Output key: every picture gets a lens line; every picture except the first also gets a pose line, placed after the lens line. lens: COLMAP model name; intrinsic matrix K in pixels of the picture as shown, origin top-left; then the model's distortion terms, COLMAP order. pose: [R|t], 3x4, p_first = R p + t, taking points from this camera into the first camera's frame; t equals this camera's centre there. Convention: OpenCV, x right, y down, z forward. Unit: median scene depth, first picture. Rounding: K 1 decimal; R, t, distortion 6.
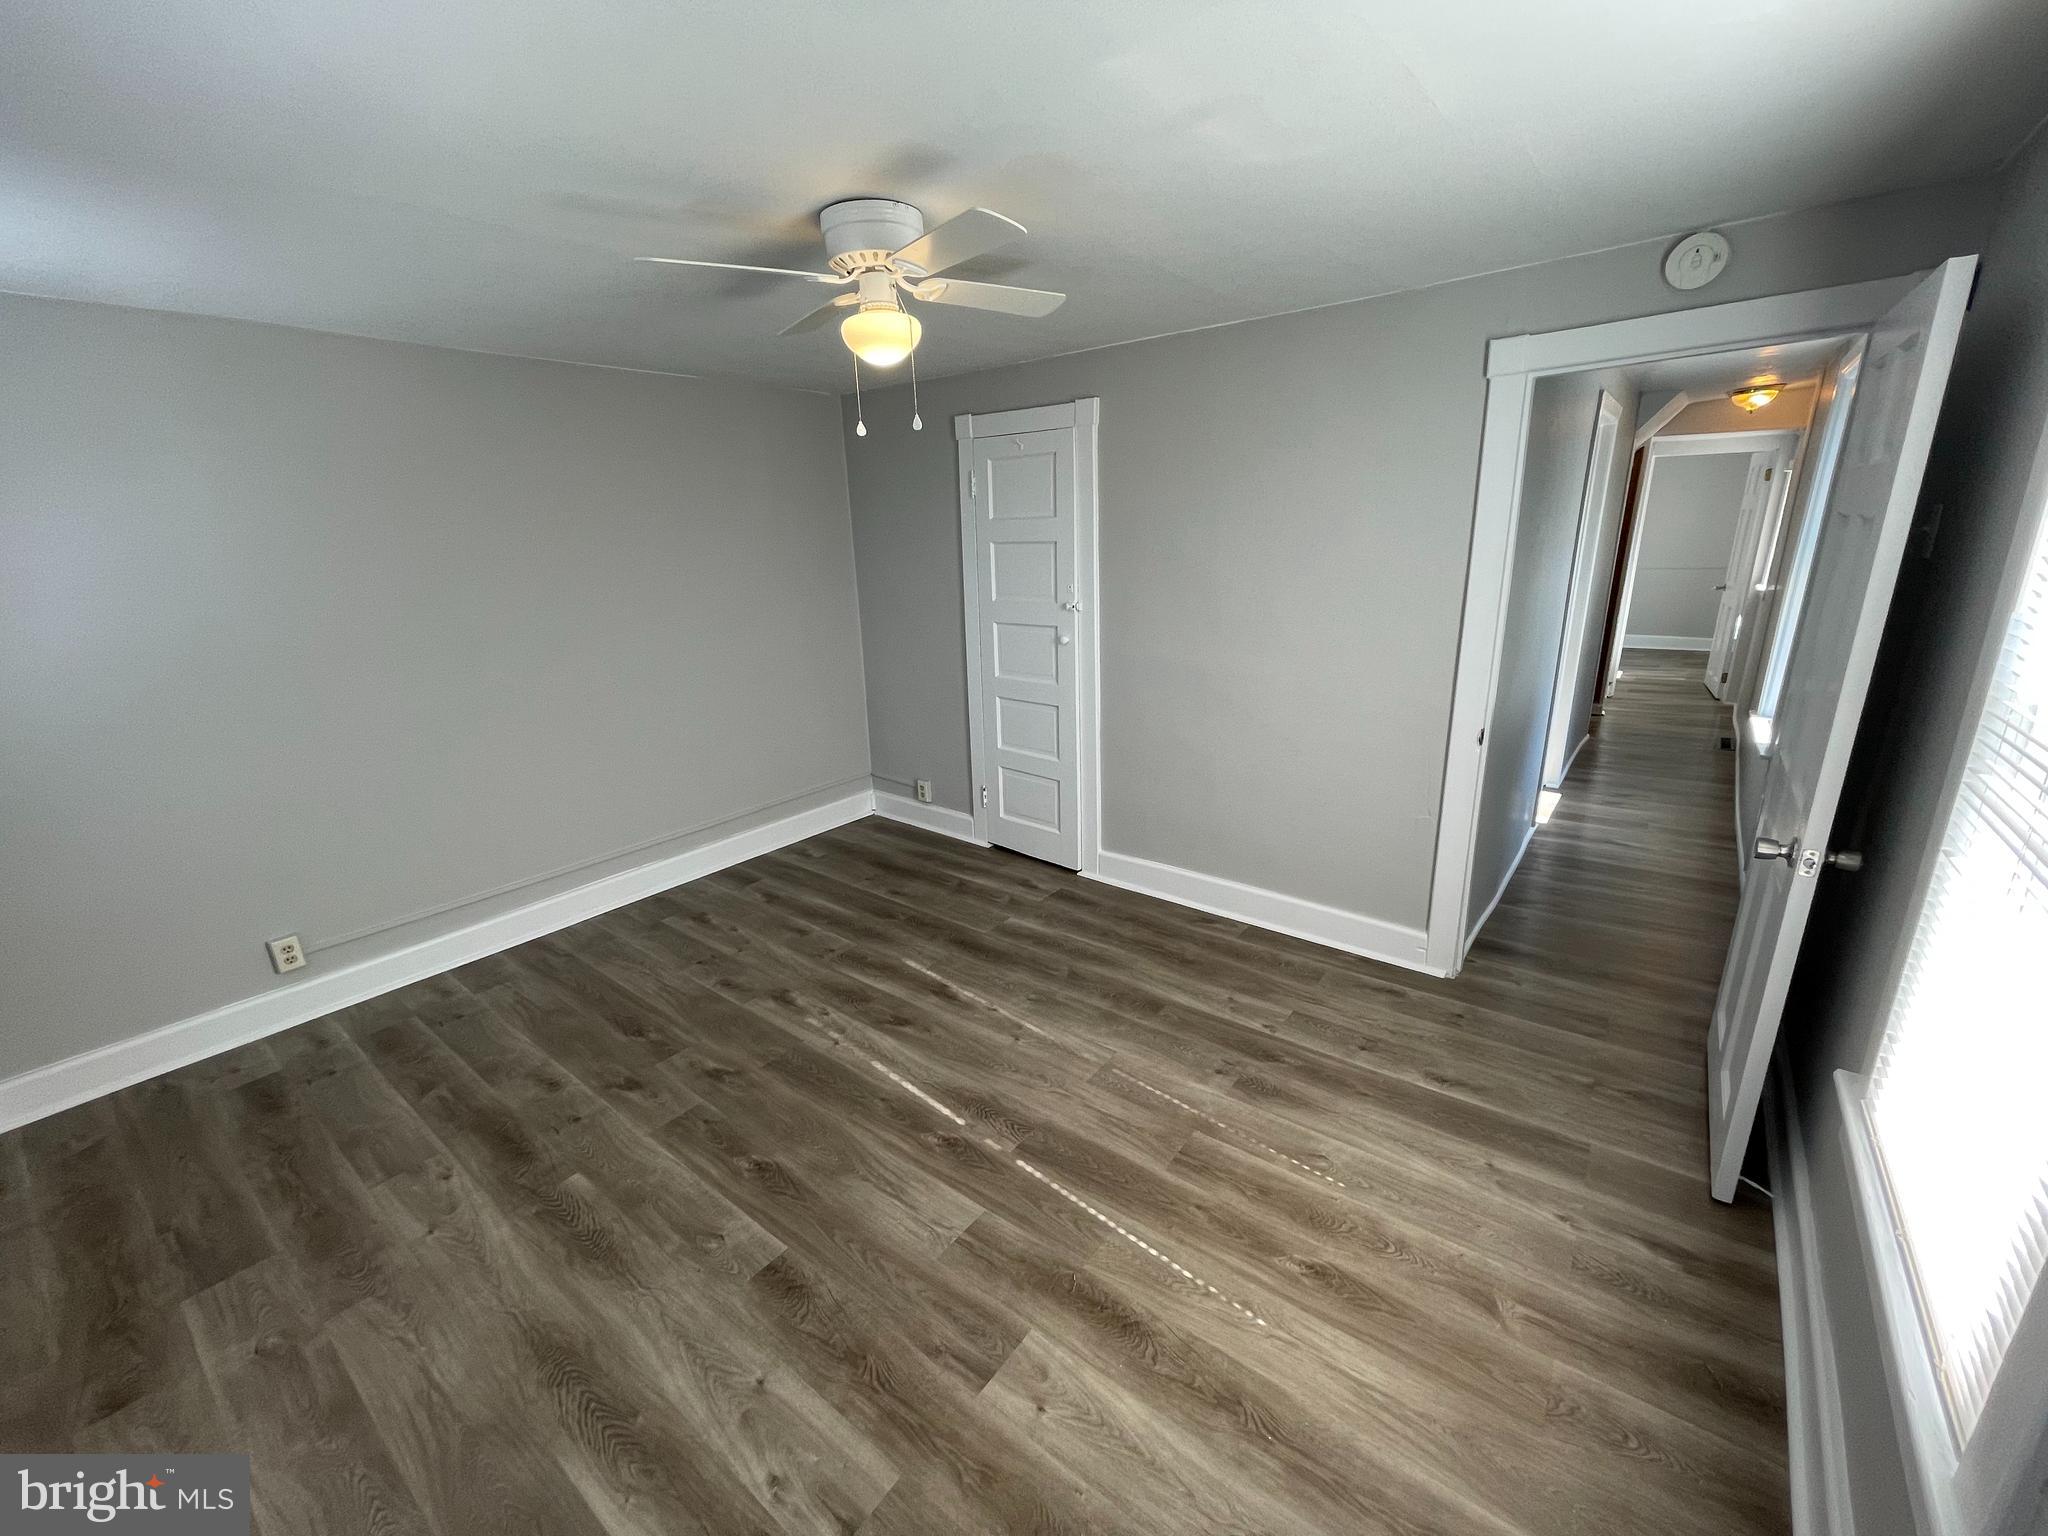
lens RADIAL K [[824.0, 0, 1018.9], [0, 824.0, 781.7], [0, 0, 1]] dist [-0.002366, 0.001152]
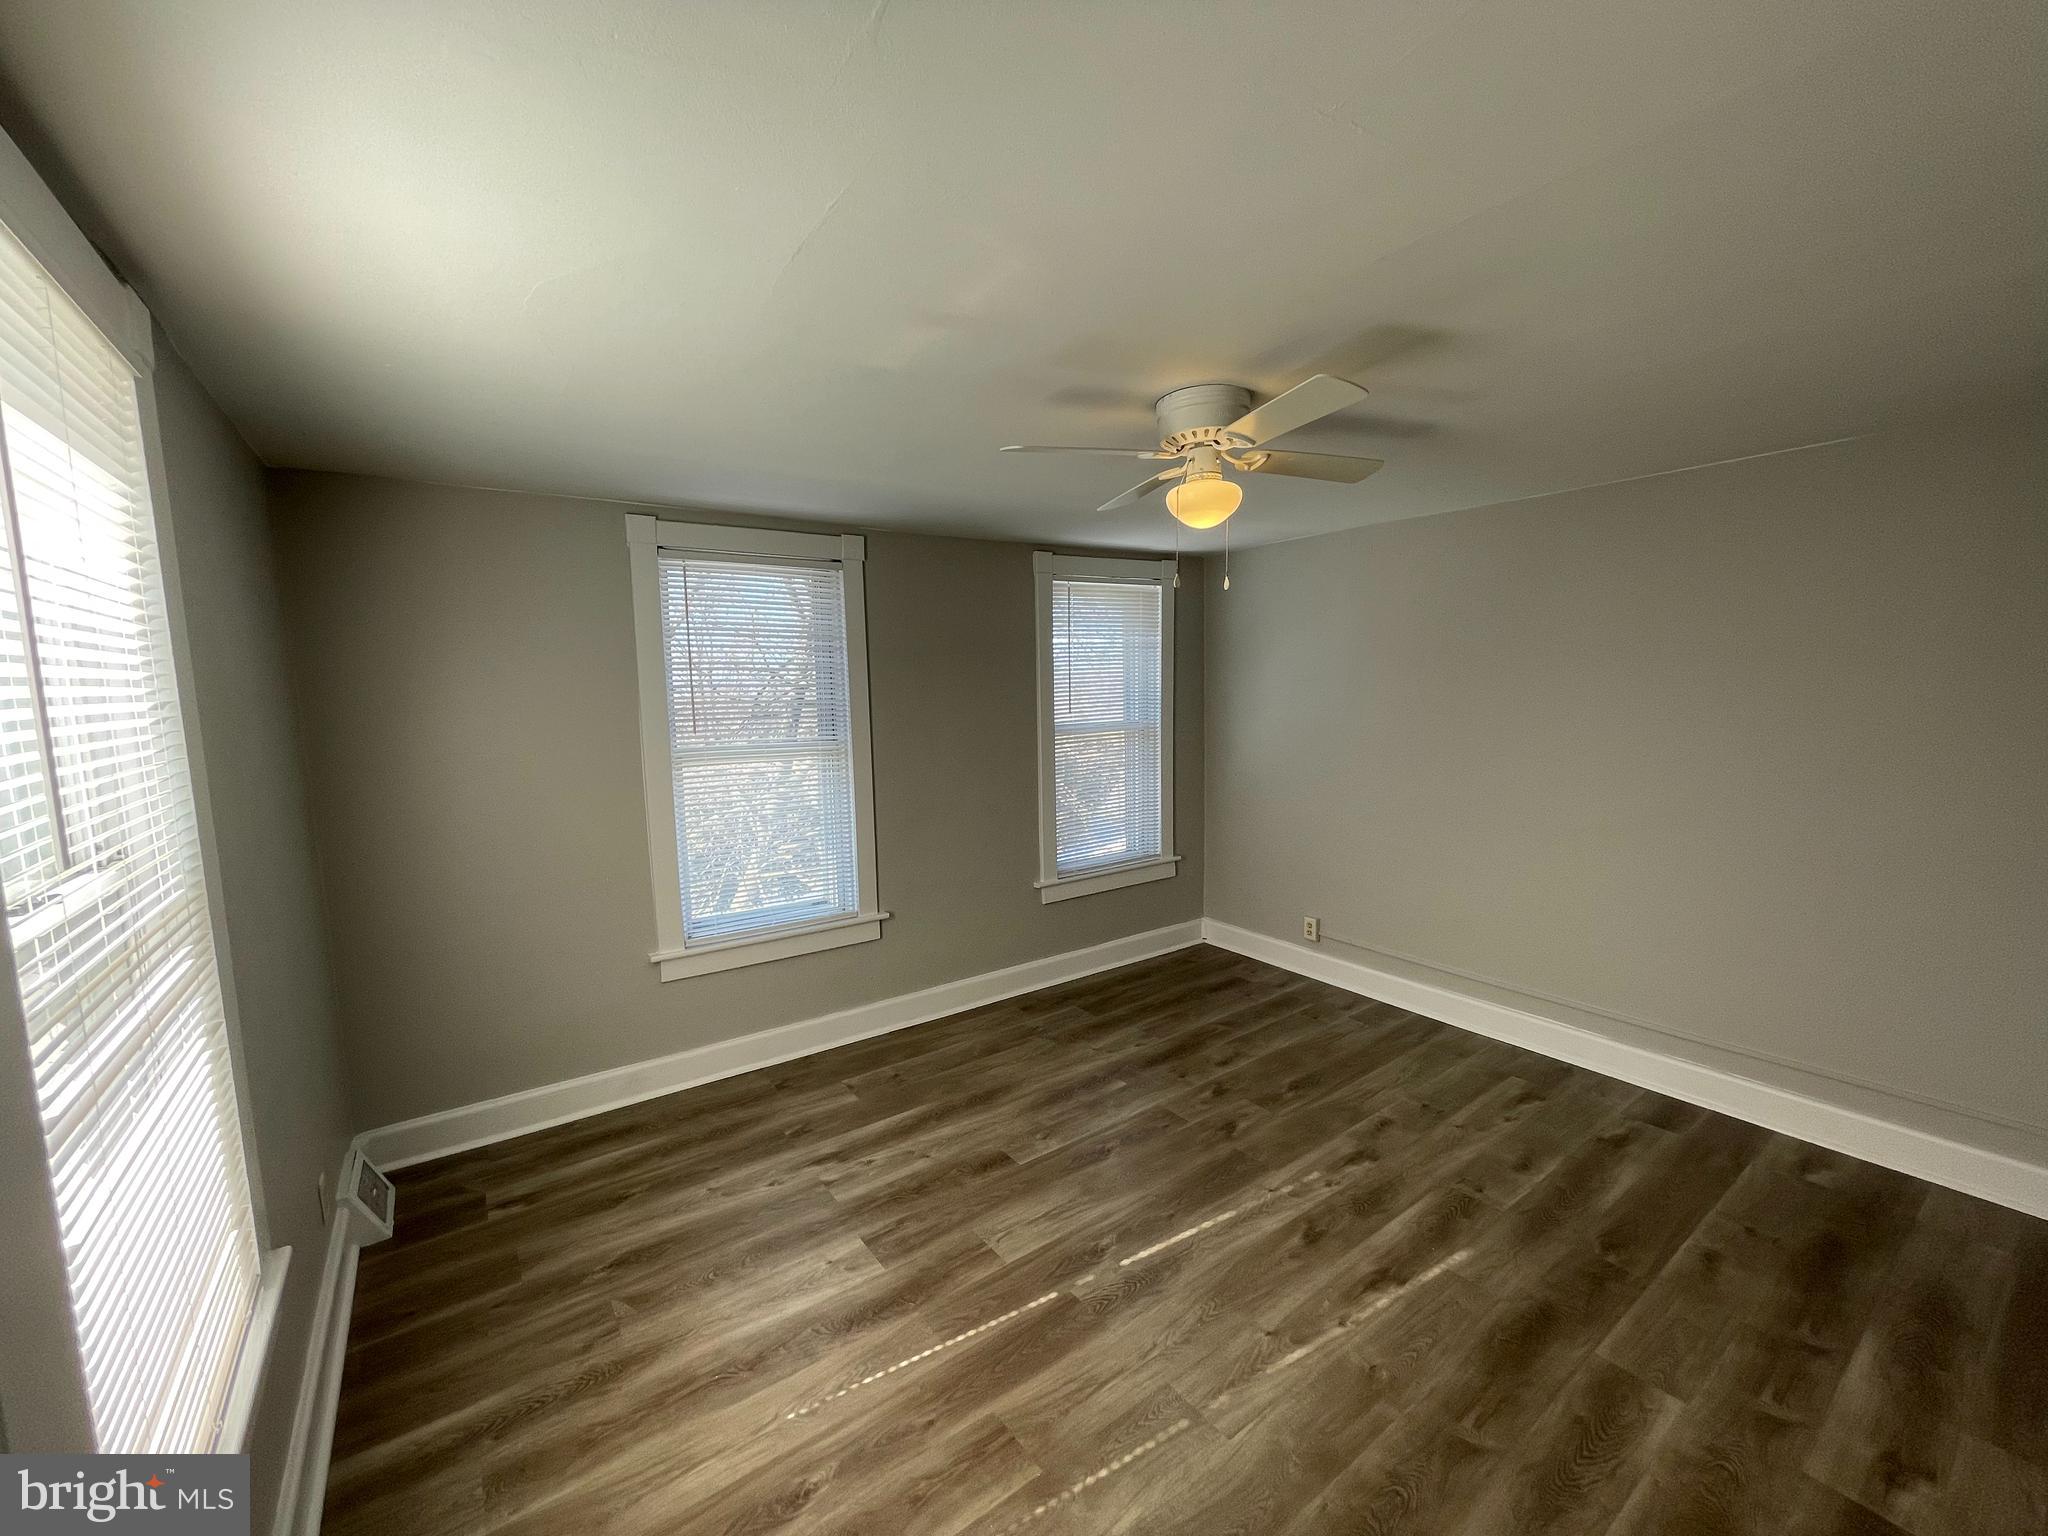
lens RADIAL K [[824.0, 0, 1033.3], [0, 824.0, 765.9], [0, 0, 1]] dist [-0.002366, 0.001152]
pose [[-0.268664, 0.141405, -0.952798, 0.734009], [-0.254372, 0.943635, 0.211772, -0.297260], [0.929040, 0.299260, -0.217552, 0.841556]]
